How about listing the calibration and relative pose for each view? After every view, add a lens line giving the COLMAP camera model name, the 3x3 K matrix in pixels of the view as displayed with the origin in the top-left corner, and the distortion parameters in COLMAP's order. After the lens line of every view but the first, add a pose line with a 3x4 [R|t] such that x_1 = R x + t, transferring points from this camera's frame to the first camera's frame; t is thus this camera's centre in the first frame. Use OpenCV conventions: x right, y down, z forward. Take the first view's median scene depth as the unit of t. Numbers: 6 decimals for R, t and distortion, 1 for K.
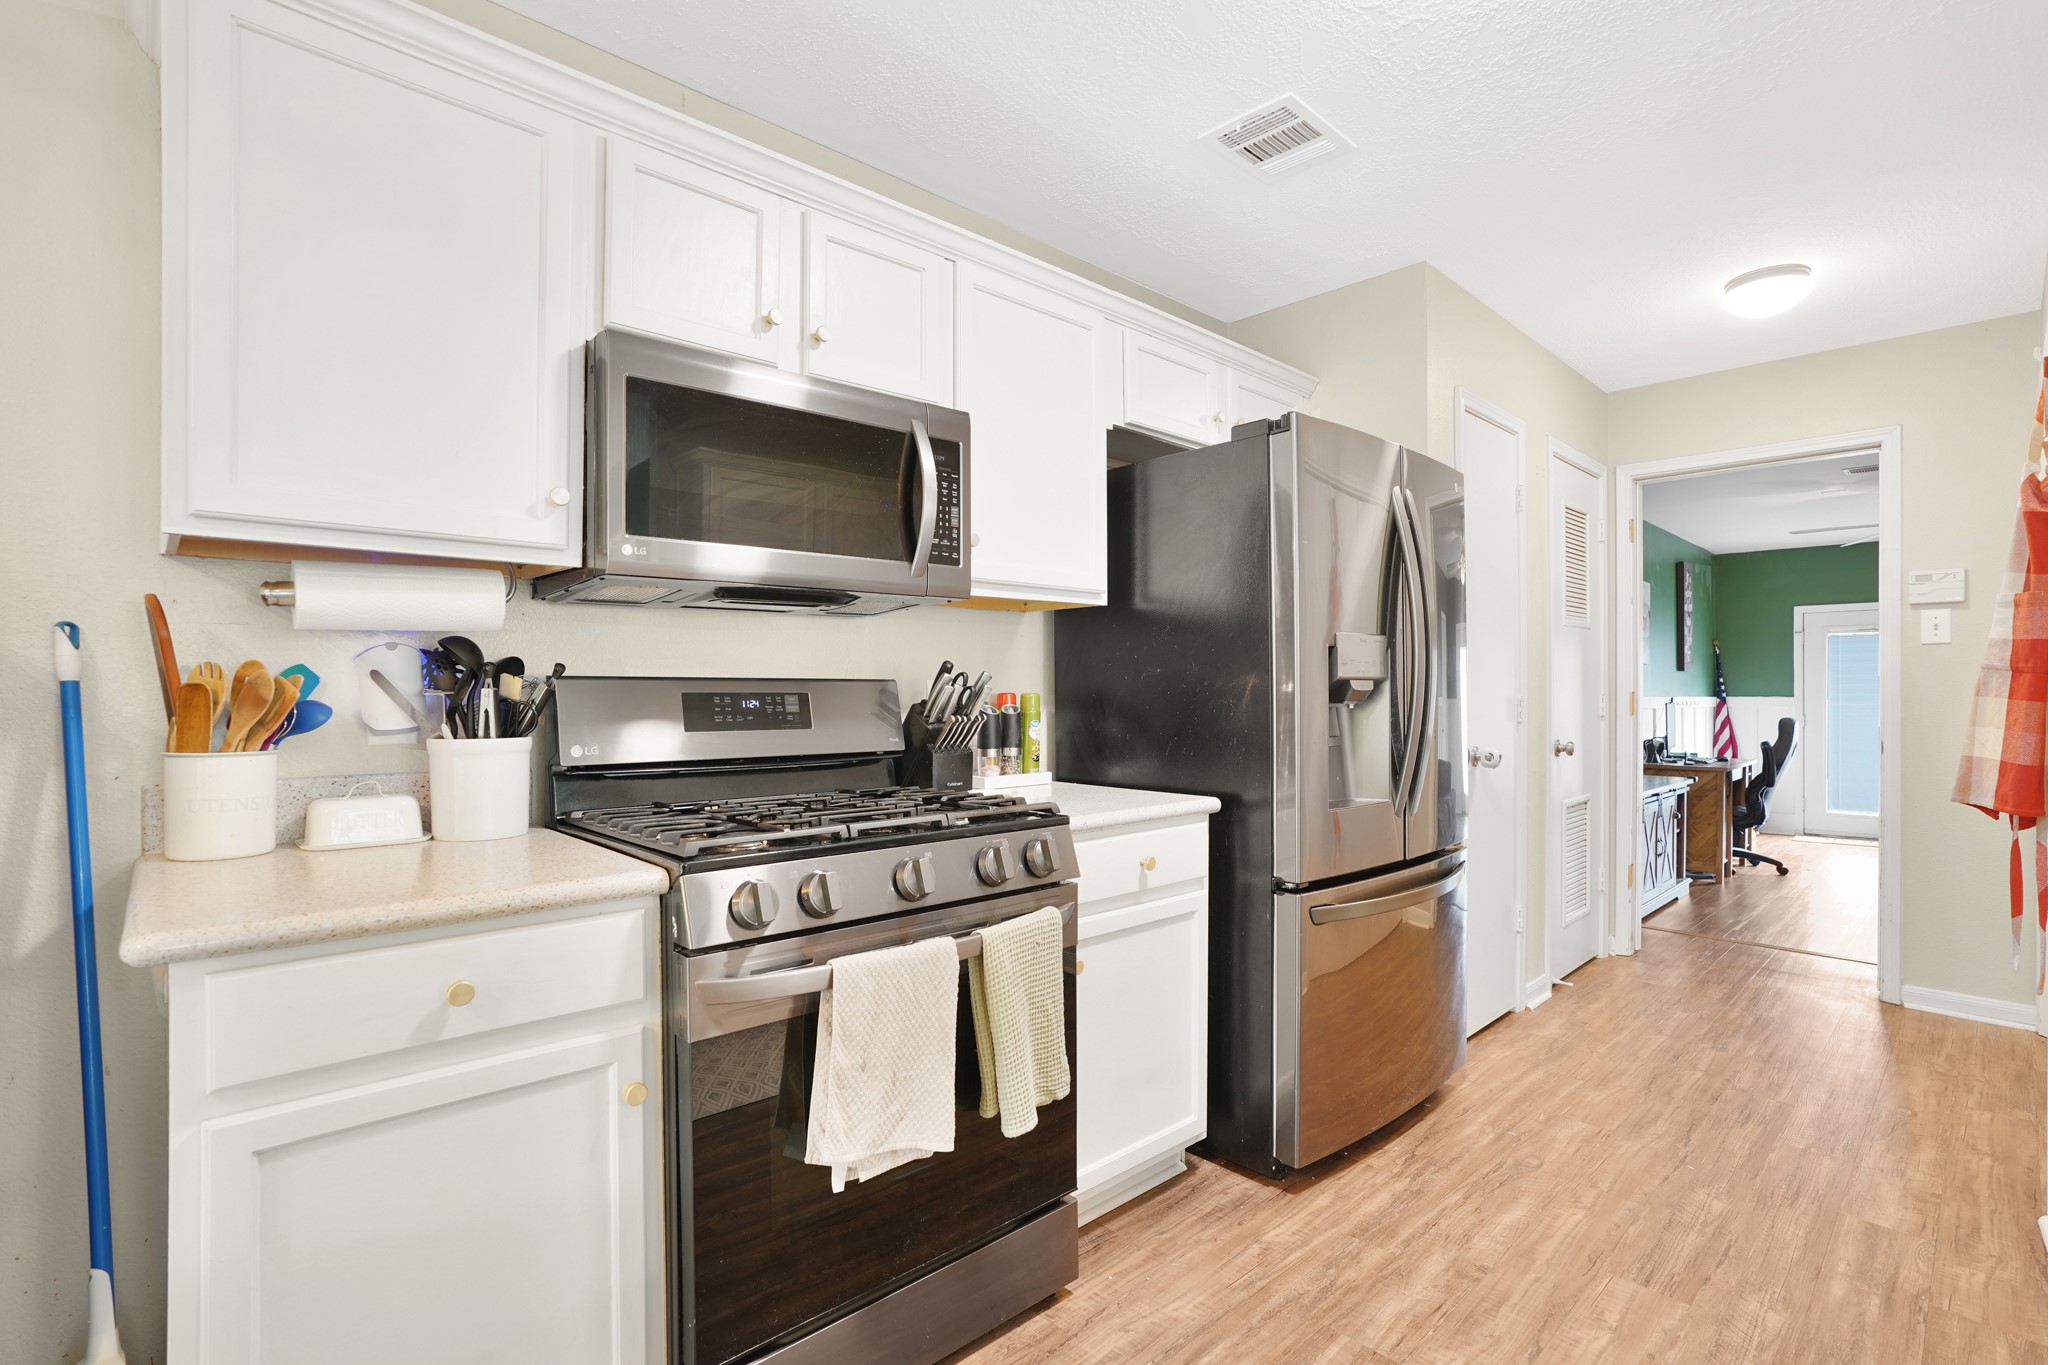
lens RADIAL K [[968.0, 0, 1020.2], [0, 968.0, 693.8], [0, 0, 1]] dist [-0.045040, 0.026832]
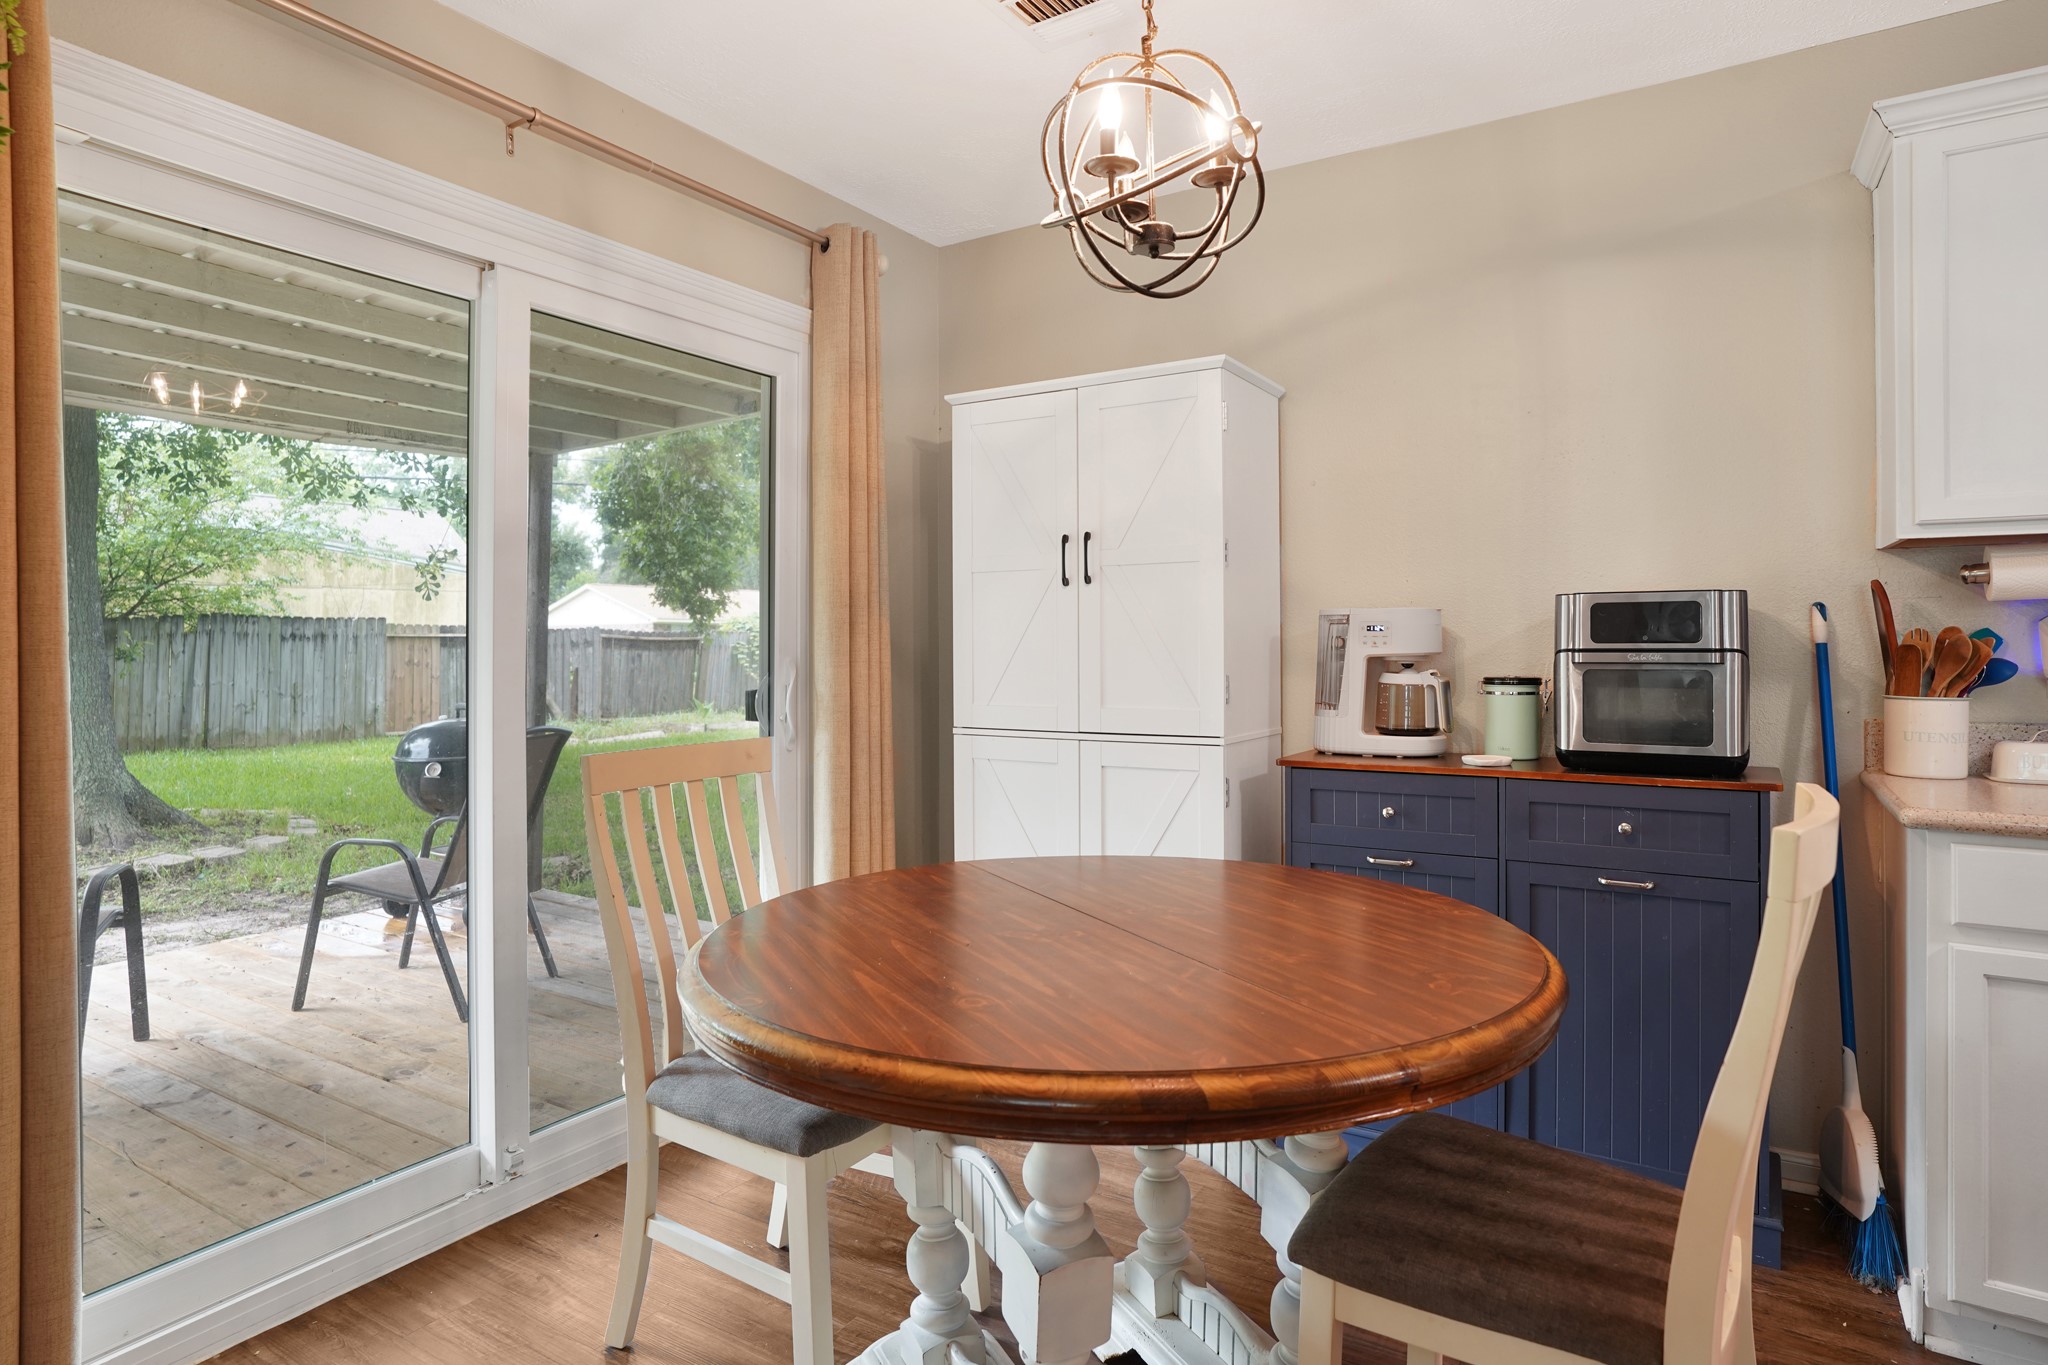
lens RADIAL K [[1120.5, 0, 1019.5], [0, 1120.5, 640.5], [0, 0, 1]] dist [-0.054503, 0.029485]
pose [[0.258116, -0.004713, -0.966103, 0.298660], [-0.003287, 0.999978, -0.005756, -0.003678], [0.966108, 0.004662, 0.258094, -0.606968]]
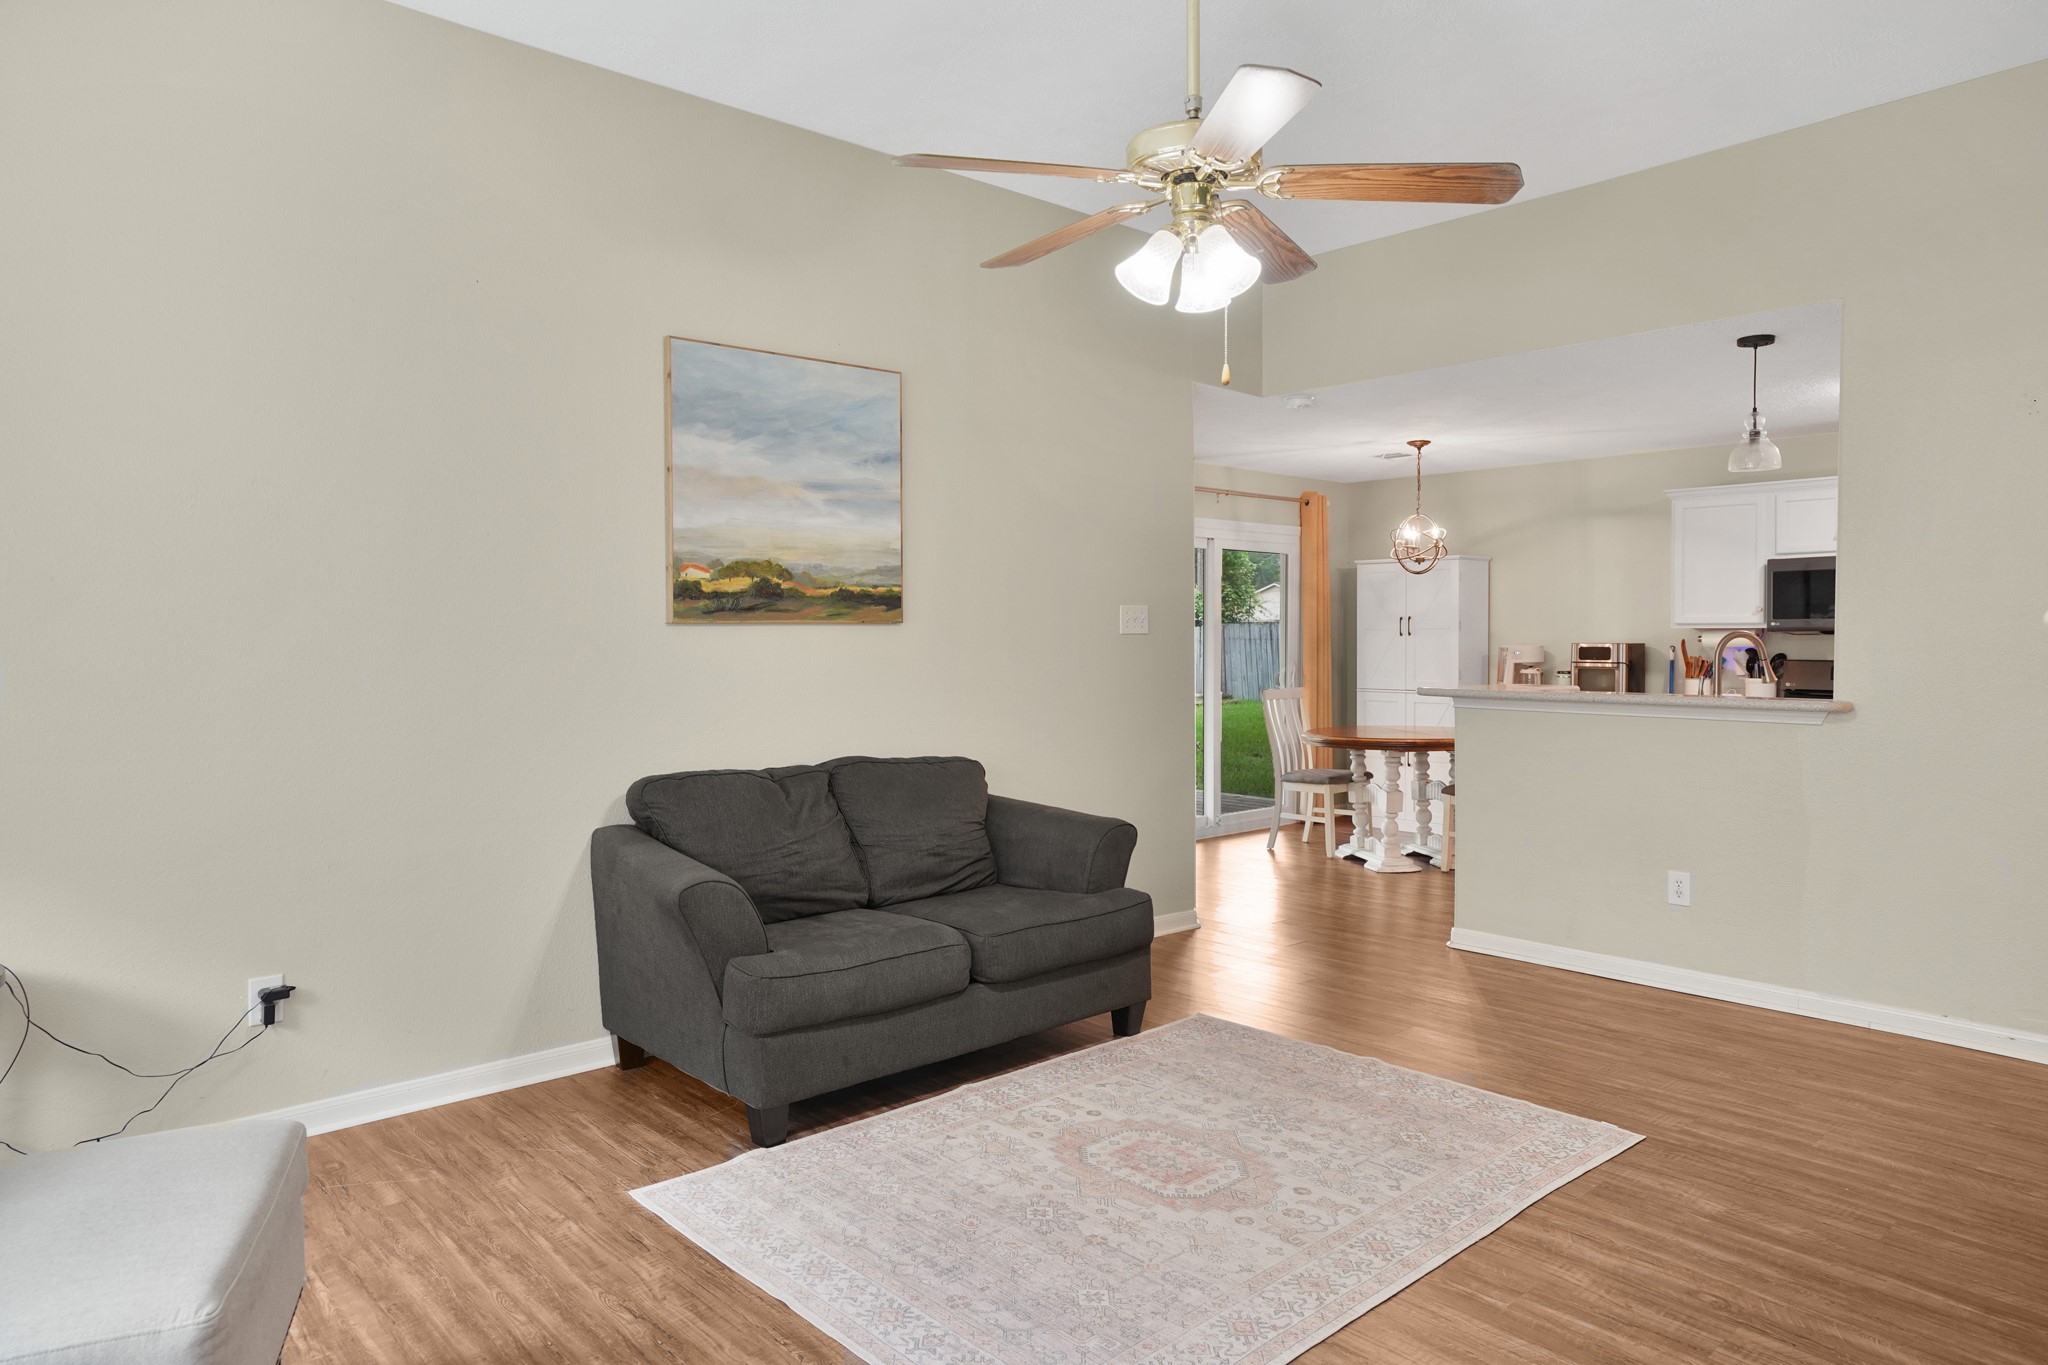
lens RADIAL K [[1320.2, 0, 1024.0], [0, 1320.2, 682.5], [0, 0, 1]] dist [-0.000429, 0.001545]
pose [[0.000591, 0.035209, -0.999380, 4.729305], [-0.003627, 0.999373, 0.035206, -0.106019], [0.999993, 0.003604, 0.000719, -1.826132]]
